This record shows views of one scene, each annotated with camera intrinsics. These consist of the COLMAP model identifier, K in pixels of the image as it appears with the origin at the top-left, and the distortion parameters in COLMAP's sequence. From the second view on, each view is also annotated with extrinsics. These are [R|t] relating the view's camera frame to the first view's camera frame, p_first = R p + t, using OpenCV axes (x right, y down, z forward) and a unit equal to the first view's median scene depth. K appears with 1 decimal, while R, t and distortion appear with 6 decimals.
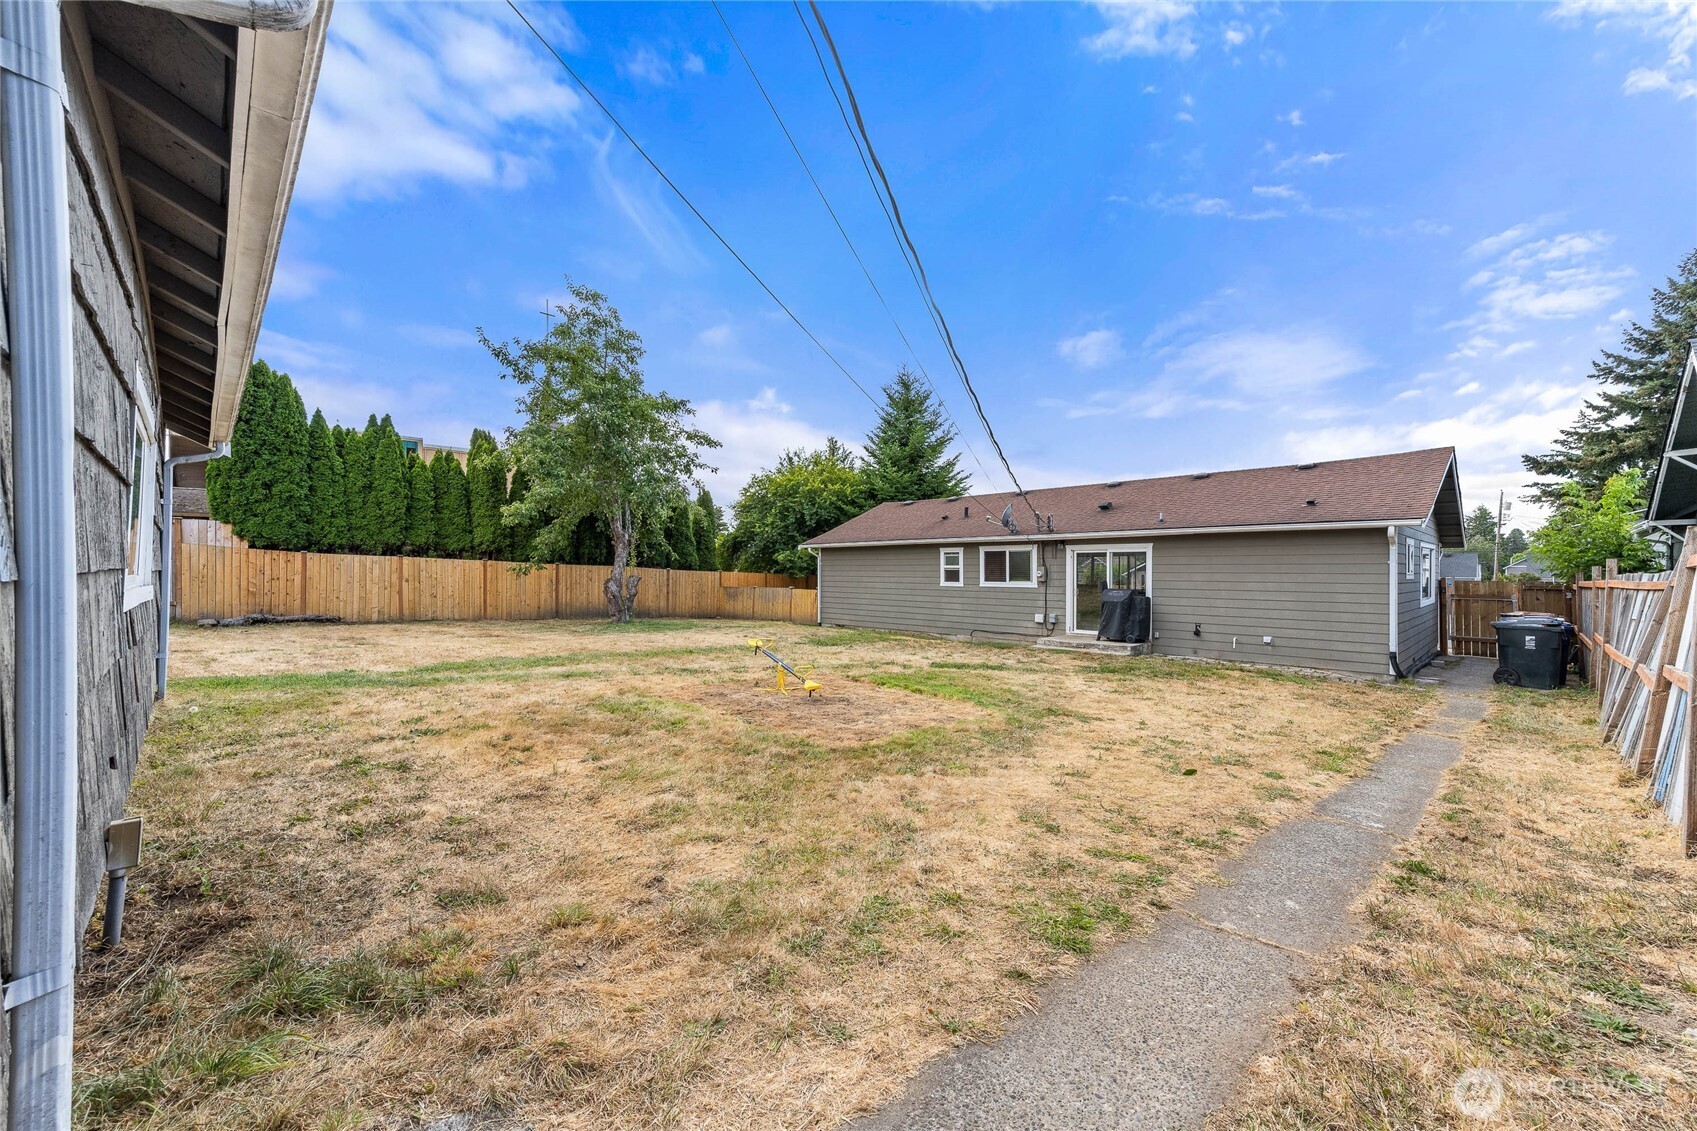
lens RADIAL K [[655.5, 0, 850.8], [0, 655.5, 570.8], [0, 0, 1]] dist [0.021362, 0.000888]
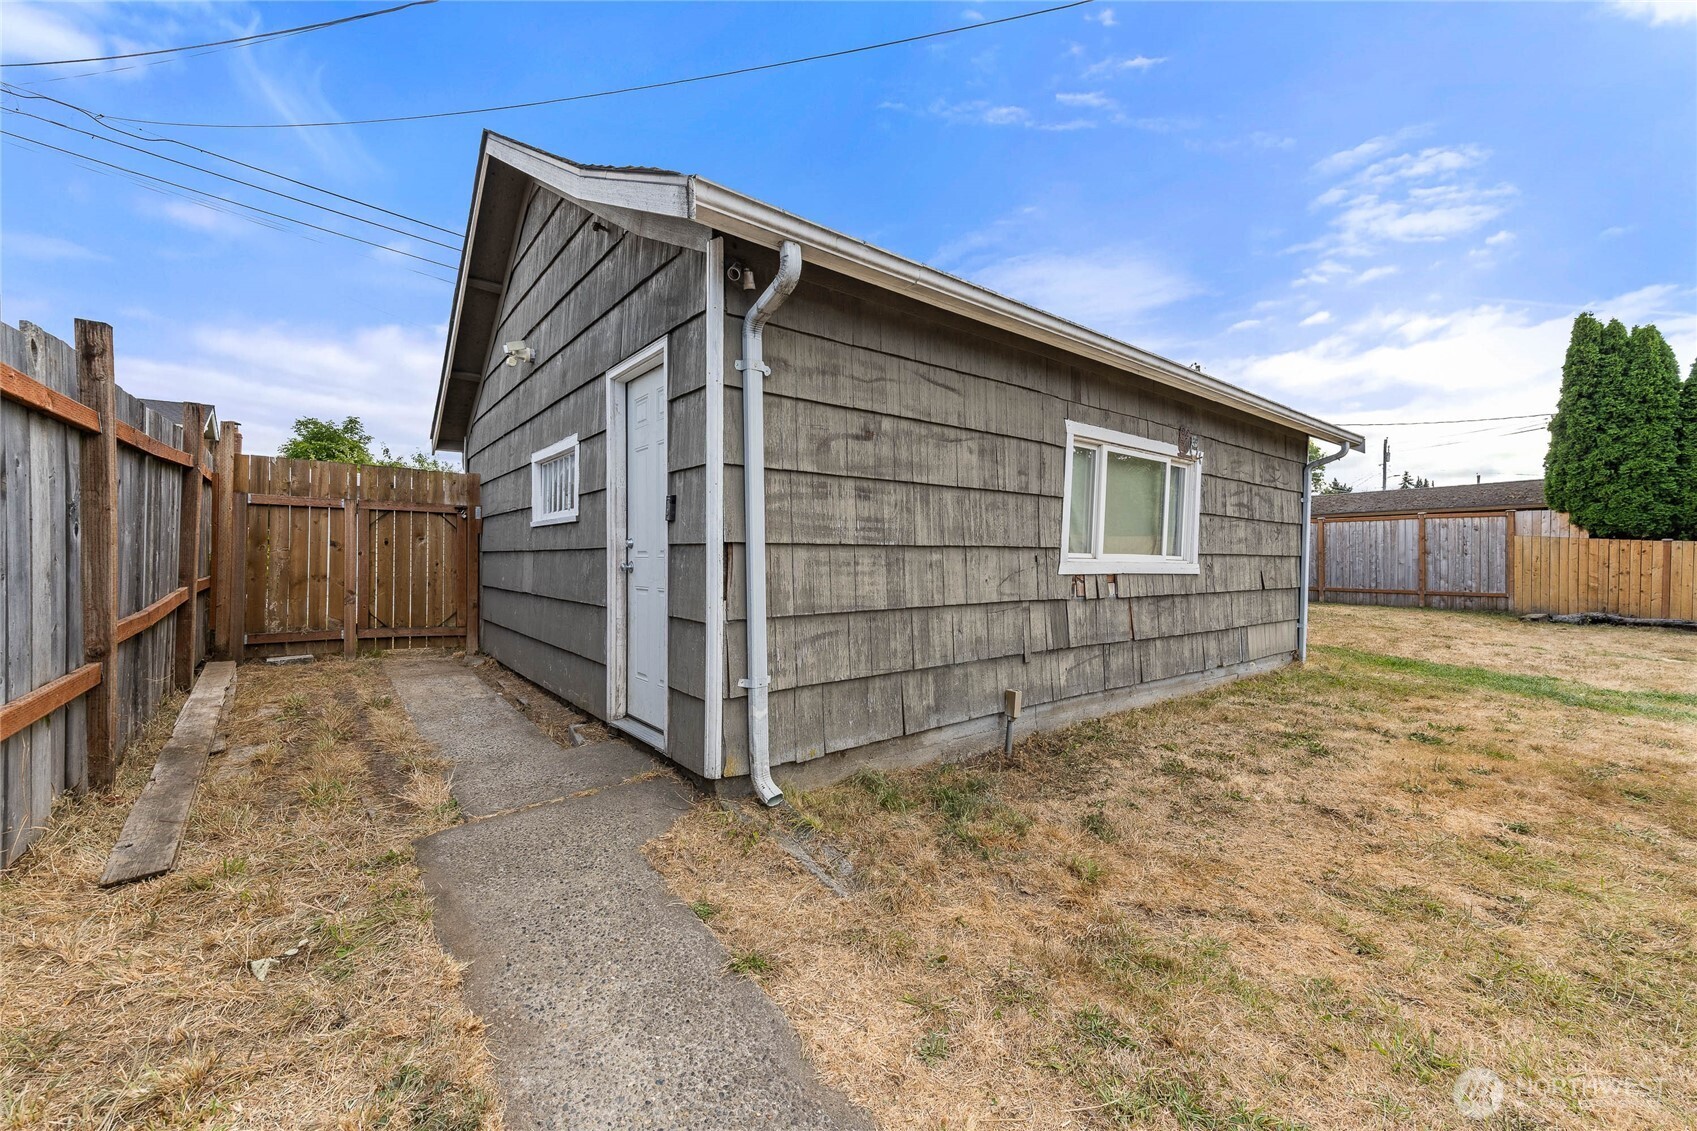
lens RADIAL K [[655.5, 0, 850.8], [0, 655.5, 570.8], [0, 0, 1]] dist [0.021362, 0.000888]
pose [[-0.105275, 0.011543, -0.994376, 0.099675], [-0.007541, 0.999895, 0.012405, 0.006288], [0.994415, 0.008804, -0.105177, 0.113951]]
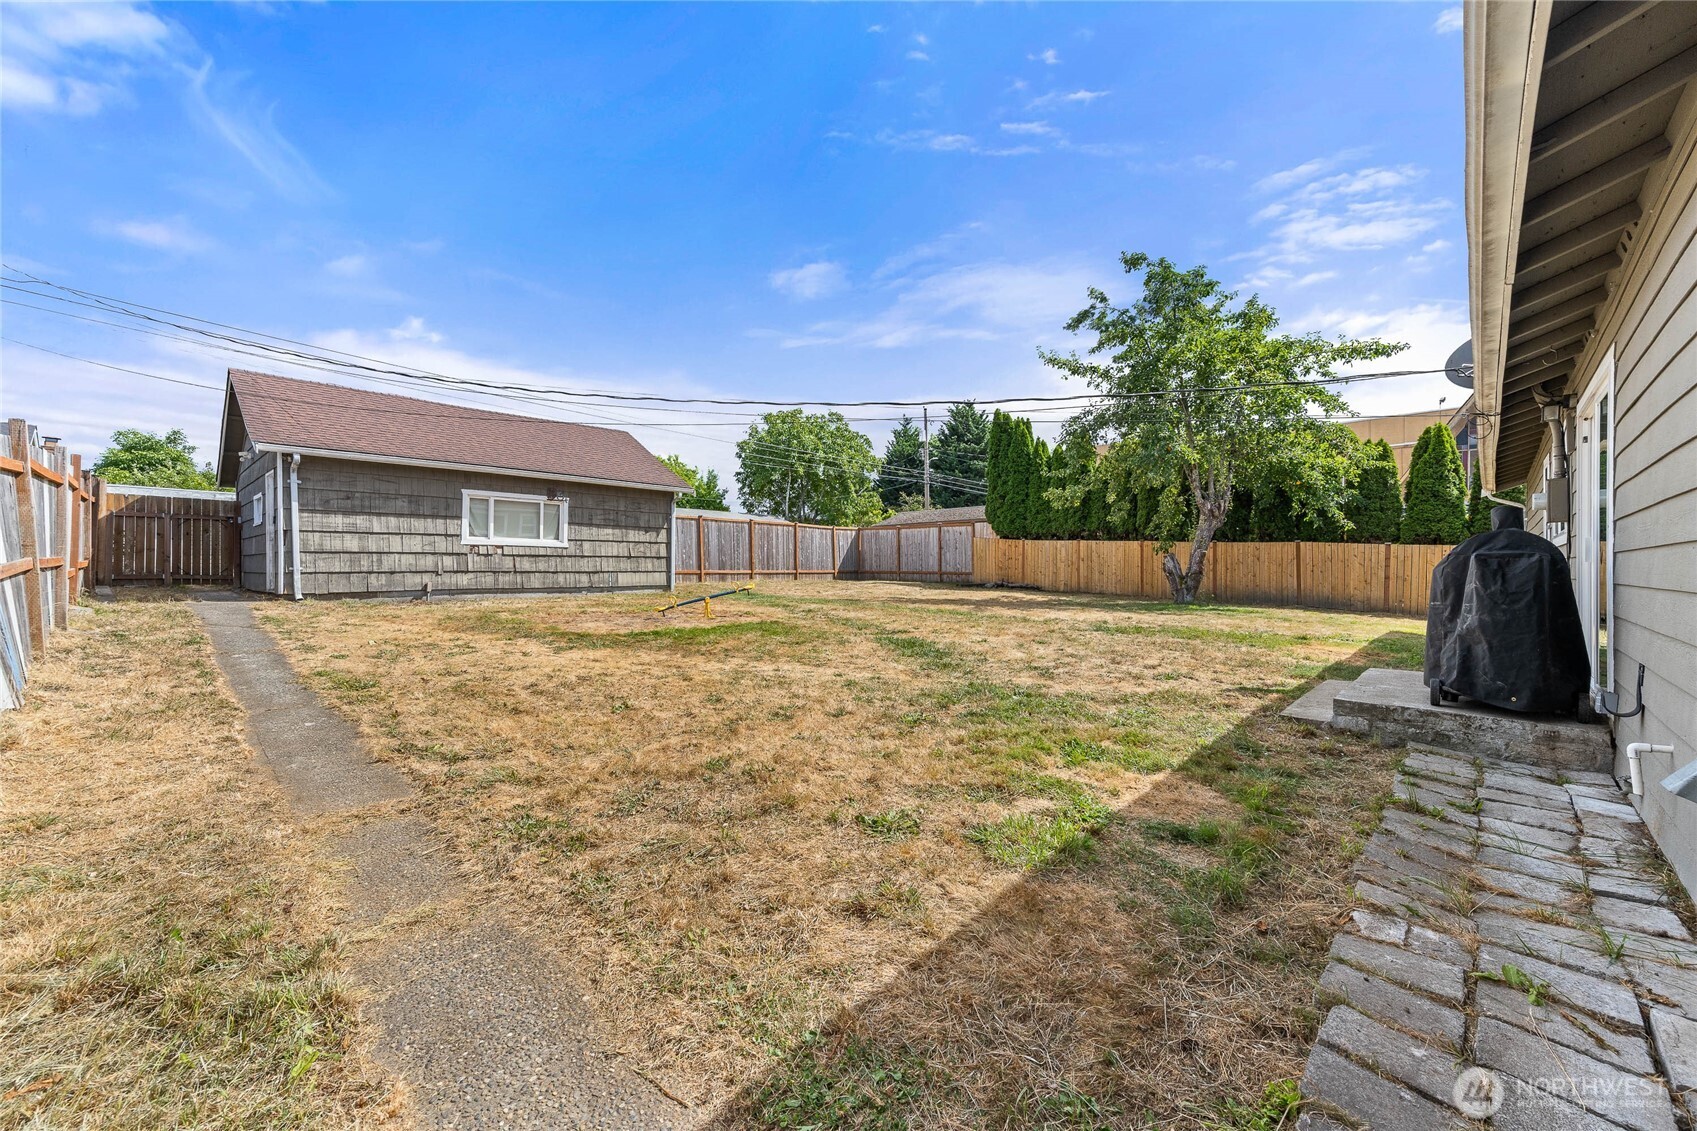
lens RADIAL K [[655.5, 0, 850.8], [0, 655.5, 570.8], [0, 0, 1]] dist [0.021362, 0.000888]
pose [[0.037170, 0.001394, -0.999308, 0.619927], [-0.001950, 0.999997, 0.001323, 0.040456], [0.999307, 0.001899, 0.037173, 0.610077]]
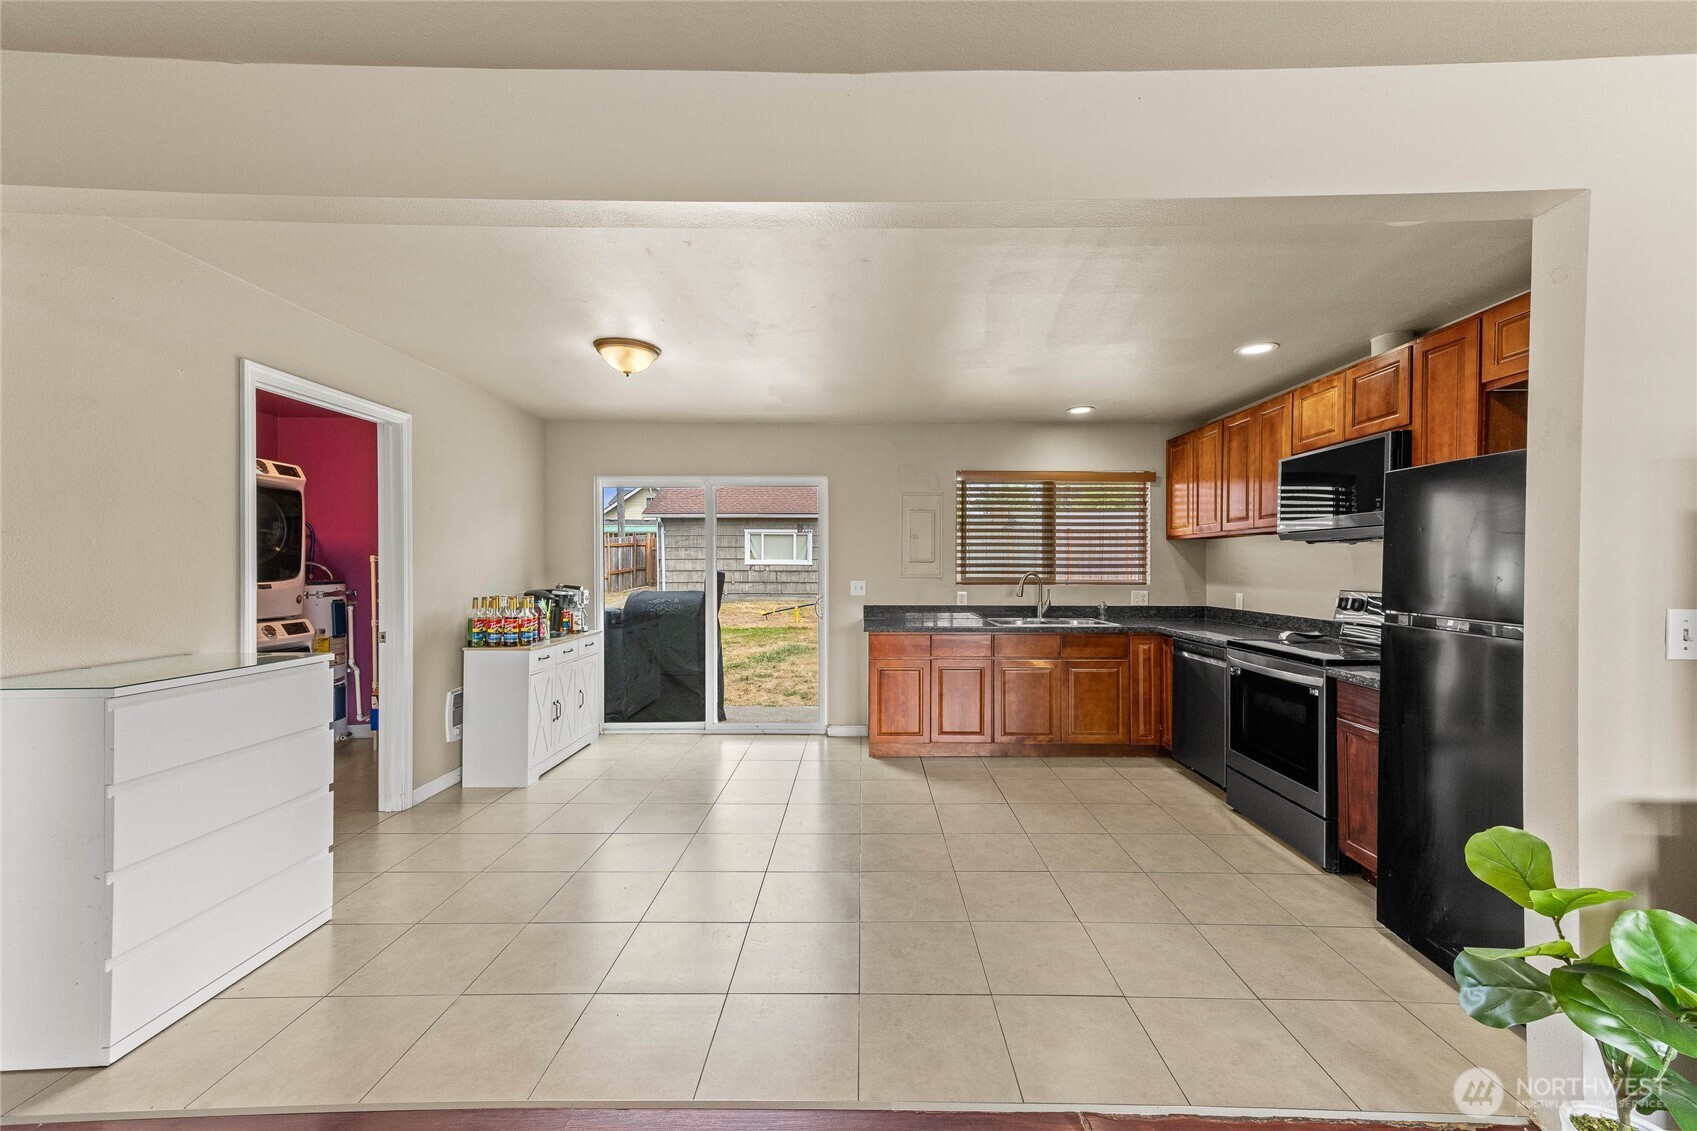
lens RADIAL K [[660.4, 0, 865.5], [0, 660.4, 571.3], [0, 0, 1]] dist [0.023325, 0.000621]
pose [[-0.694893, 0.006656, -0.719082, 0.540213], [-0.002213, 0.999933, 0.011393, 0.008760], [0.719110, 0.009508, -0.694831, 1.189479]]
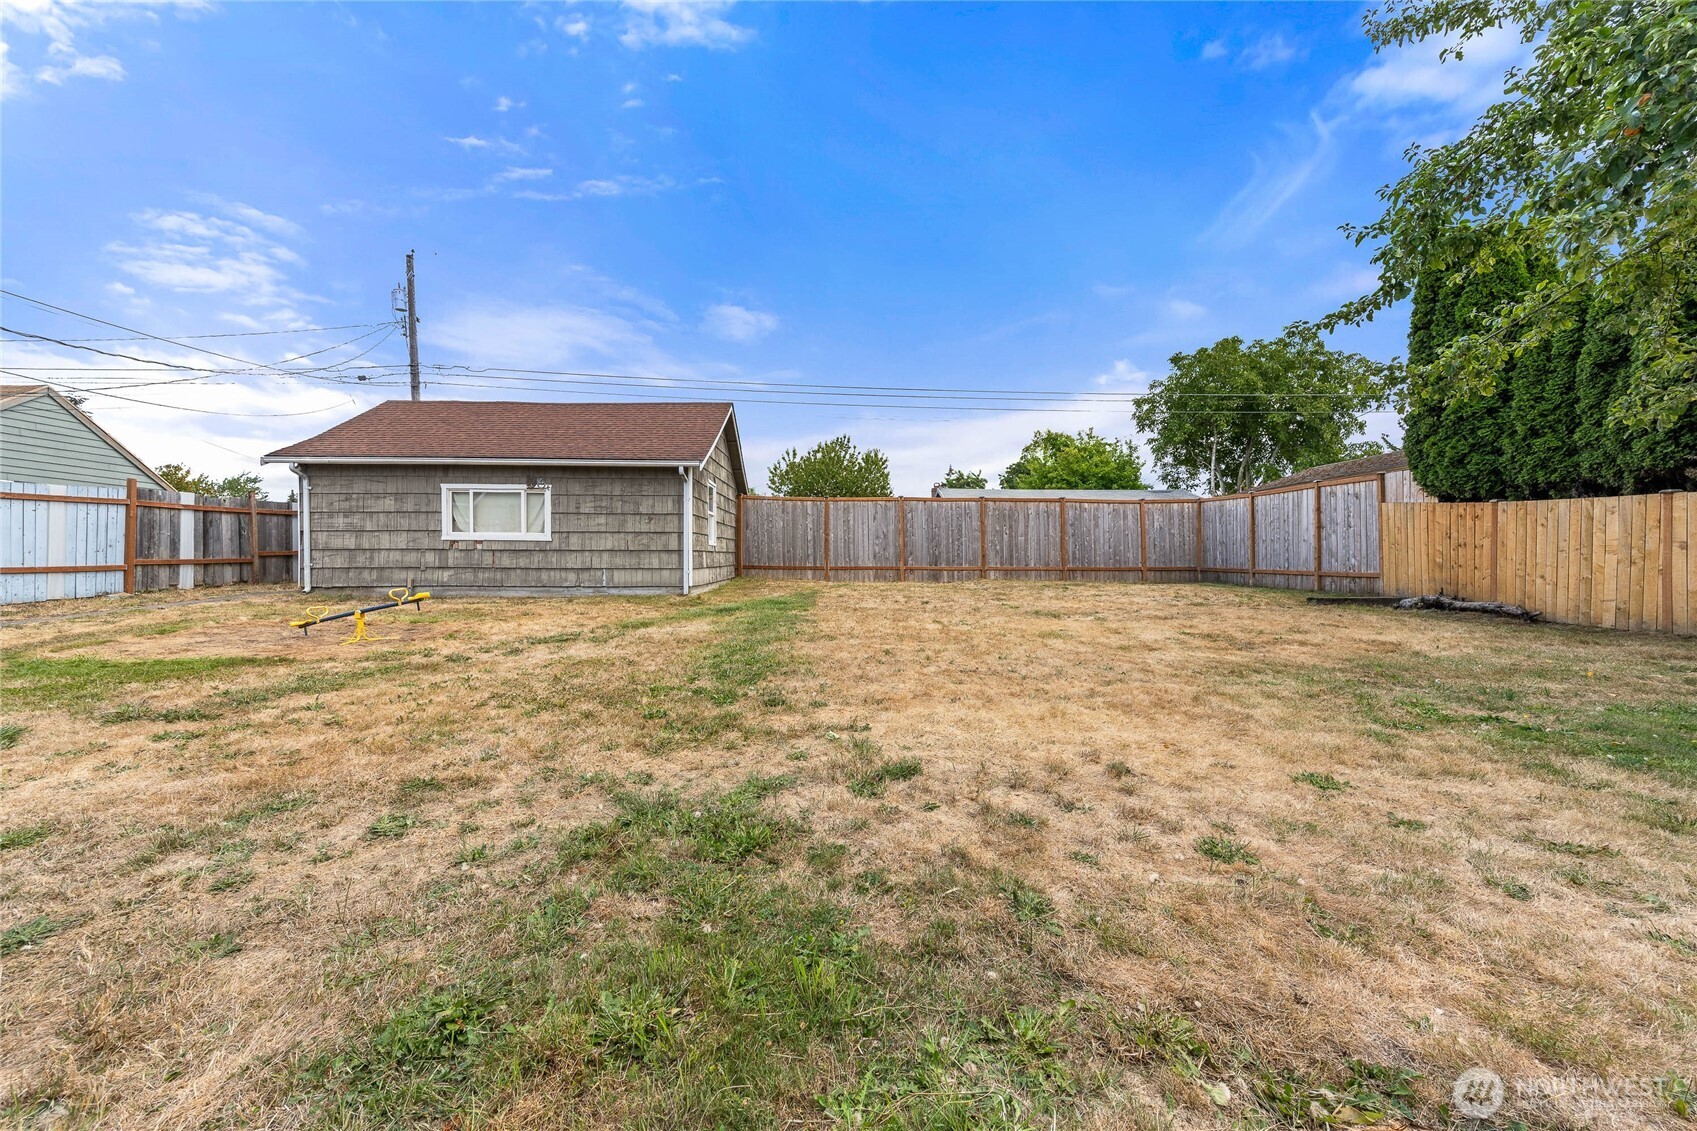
lens RADIAL K [[658.9, 0, 848.5], [0, 658.9, 565.5], [0, 0, 1]] dist [0.017425, 0.000254]
pose [[-0.684054, 0.004207, -0.729419, 0.052482], [-0.004791, 0.999936, 0.010260, 0.030271], [0.729416, 0.010513, -0.683990, 1.049999]]
